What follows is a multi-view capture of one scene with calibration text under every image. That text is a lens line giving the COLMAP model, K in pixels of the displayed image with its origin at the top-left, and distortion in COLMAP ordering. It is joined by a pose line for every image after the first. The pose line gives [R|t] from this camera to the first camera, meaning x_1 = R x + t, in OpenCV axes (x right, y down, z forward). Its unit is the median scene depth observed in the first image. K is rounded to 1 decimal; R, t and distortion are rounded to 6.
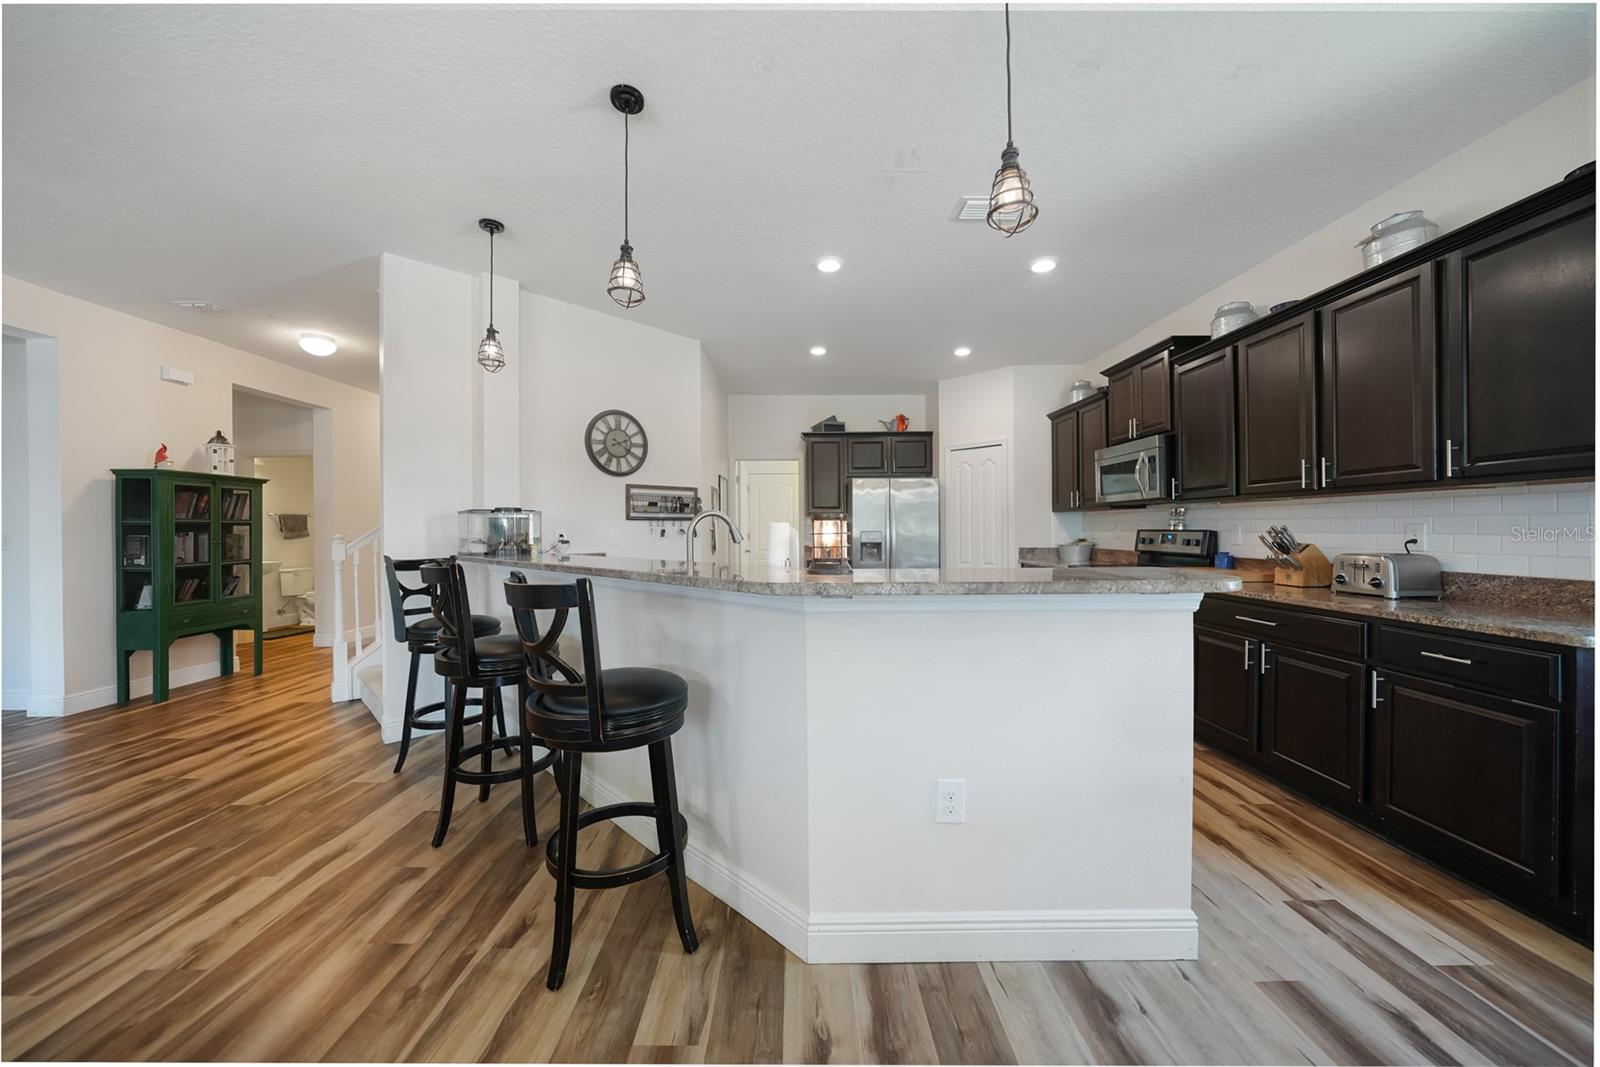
lens RADIAL K [[552.2, 0, 793.6], [0, 552.2, 531.8], [0, 0, 1]] dist [-0.027238, 0.006320]
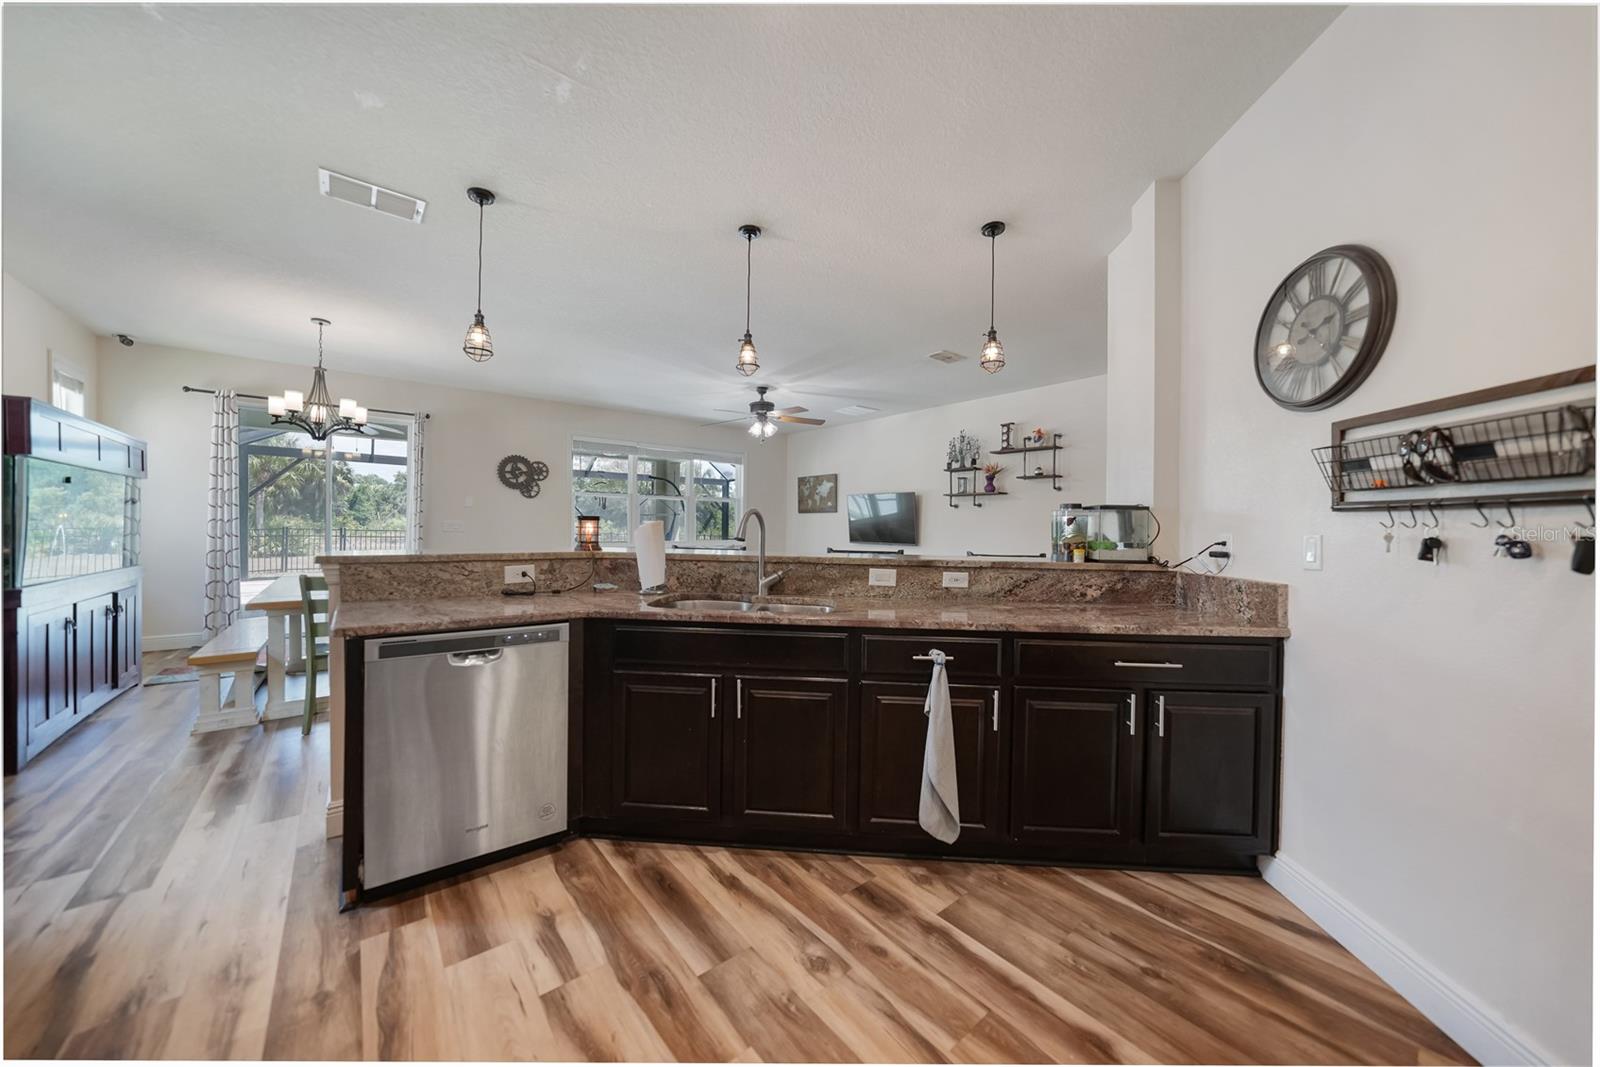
lens RADIAL K [[552.2, 0, 797.1], [0, 552.2, 530.9], [0, 0, 1]] dist [-0.027238, 0.006320]
pose [[-0.772867, 0.000612, -0.634567, 0.251991], [-0.013398, 0.999761, 0.017283, -0.009253], [0.634426, 0.021859, -0.772674, 1.058183]]
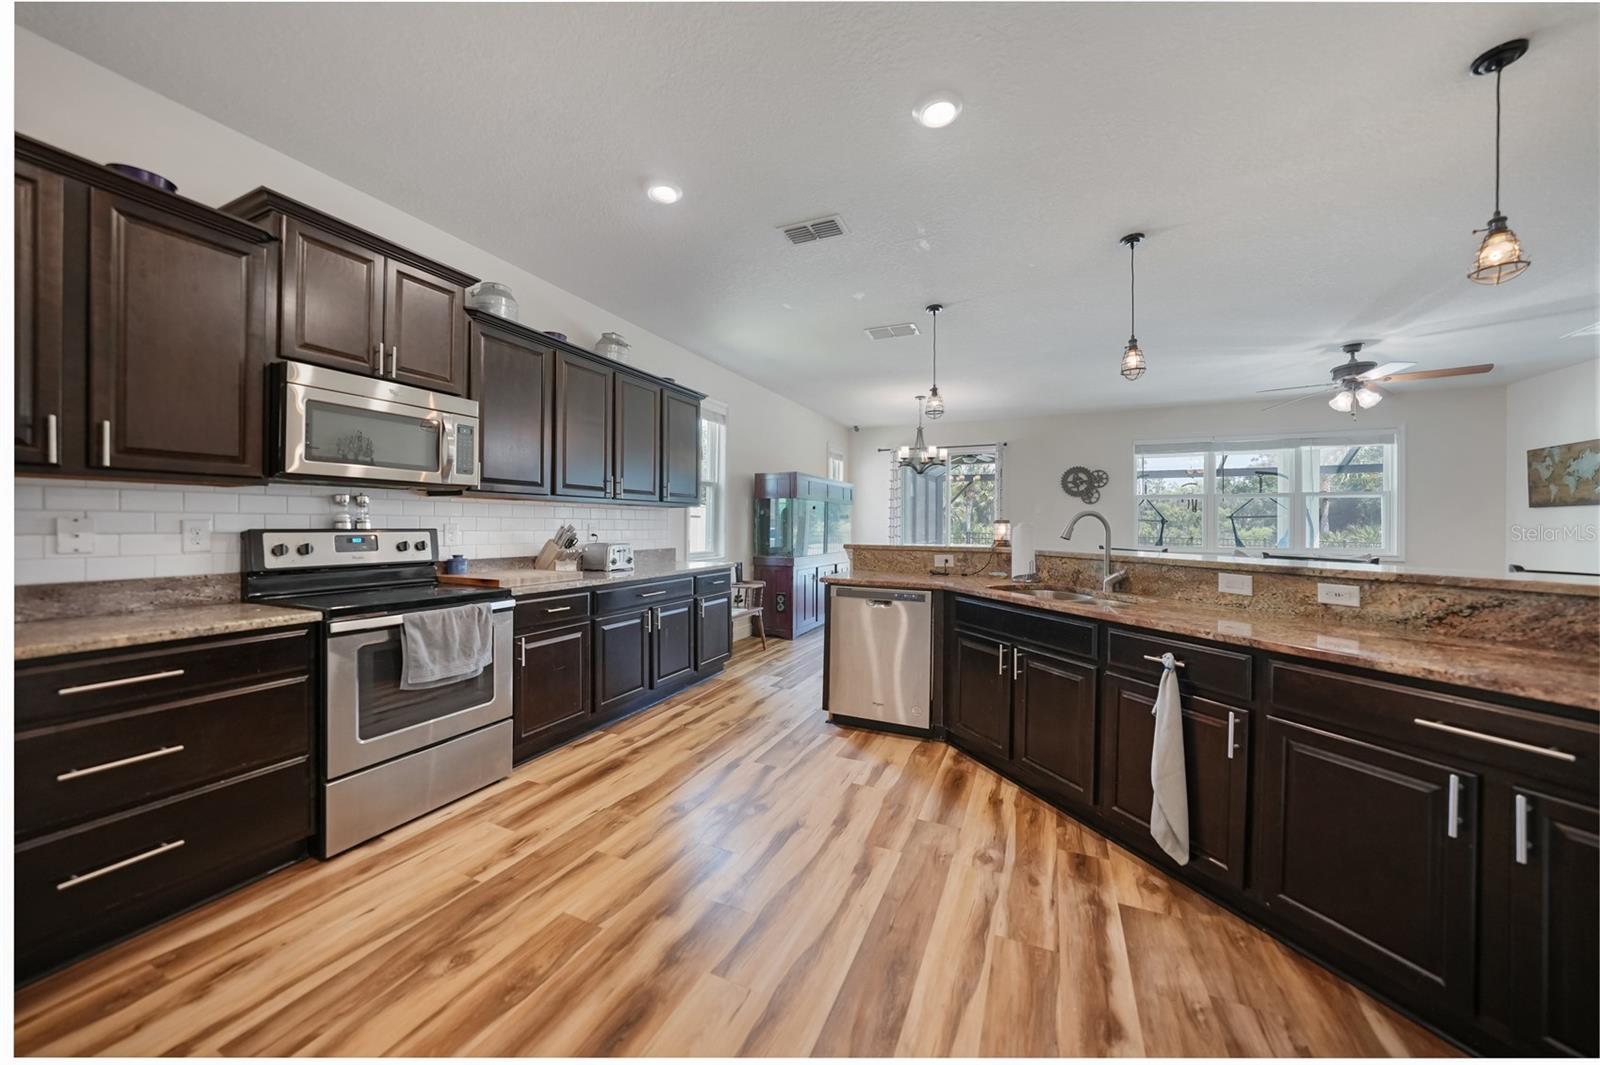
lens RADIAL K [[552.2, 0, 808.0], [0, 552.2, 525.5], [0, 0, 1]] dist [-0.027238, 0.006320]
pose [[-0.917386, 0.000683, 0.397999, -0.039136], [0.002644, 0.999987, 0.004380, -0.008627], [-0.397990, 0.005071, -0.917376, 1.294037]]
